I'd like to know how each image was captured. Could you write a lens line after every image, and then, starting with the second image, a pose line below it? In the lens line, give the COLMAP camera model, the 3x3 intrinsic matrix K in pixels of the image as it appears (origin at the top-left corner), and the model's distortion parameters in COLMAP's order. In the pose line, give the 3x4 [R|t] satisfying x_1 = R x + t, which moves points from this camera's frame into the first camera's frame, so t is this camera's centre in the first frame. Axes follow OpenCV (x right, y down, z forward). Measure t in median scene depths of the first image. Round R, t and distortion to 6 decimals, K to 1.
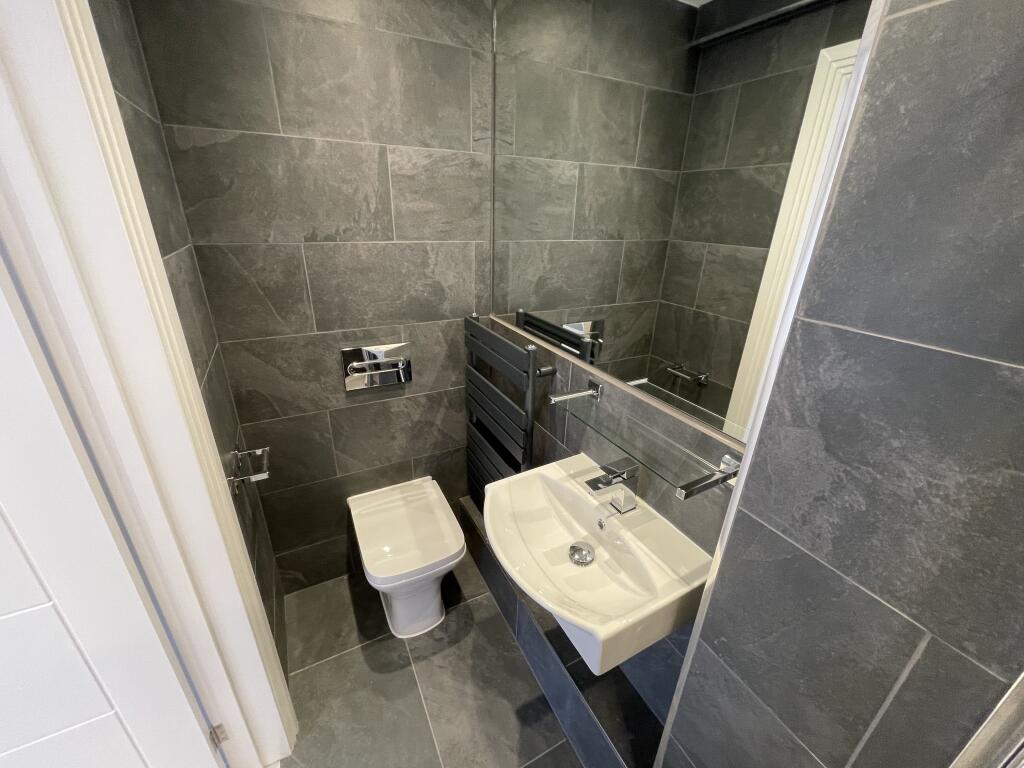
lens RADIAL K [[410.7, 0, 510.0], [0, 410.7, 381.2], [0, 0, 1]] dist [-0.009528, 0.000048]
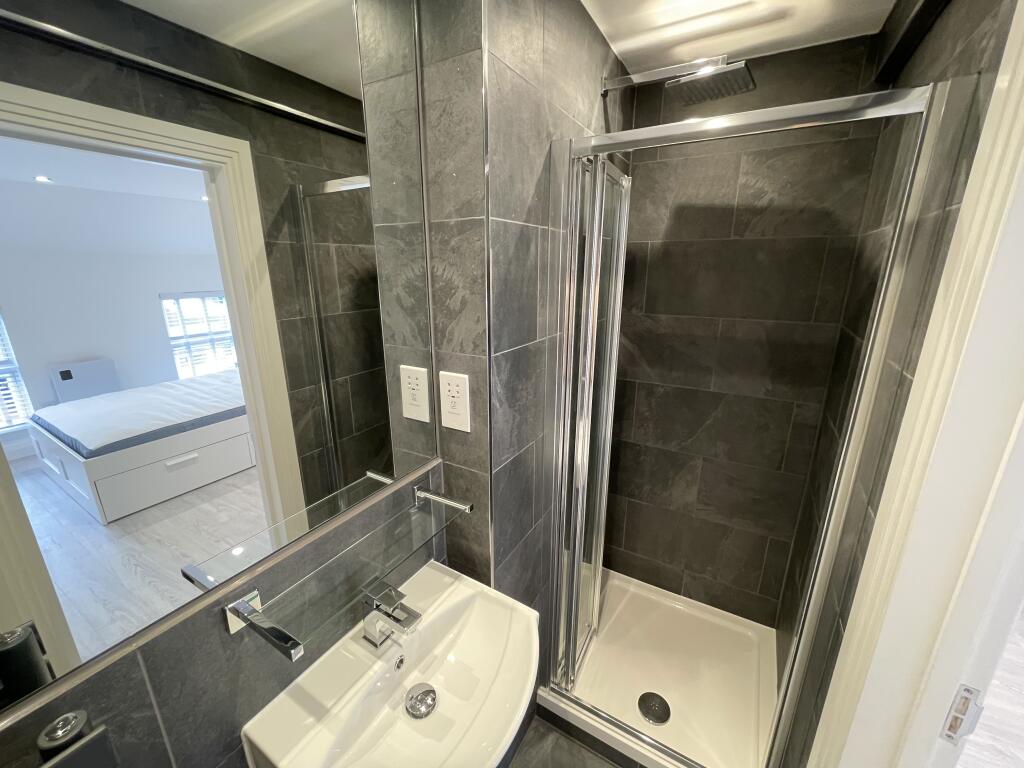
lens RADIAL K [[410.7, 0, 510.0], [0, 410.7, 381.2], [0, 0, 1]] dist [-0.009528, 0.000048]
pose [[-0.528354, -0.252775, 0.810522, -0.470548], [0.316282, 0.827339, 0.464194, -0.487971], [-0.787914, 0.501612, -0.357180, 0.905658]]
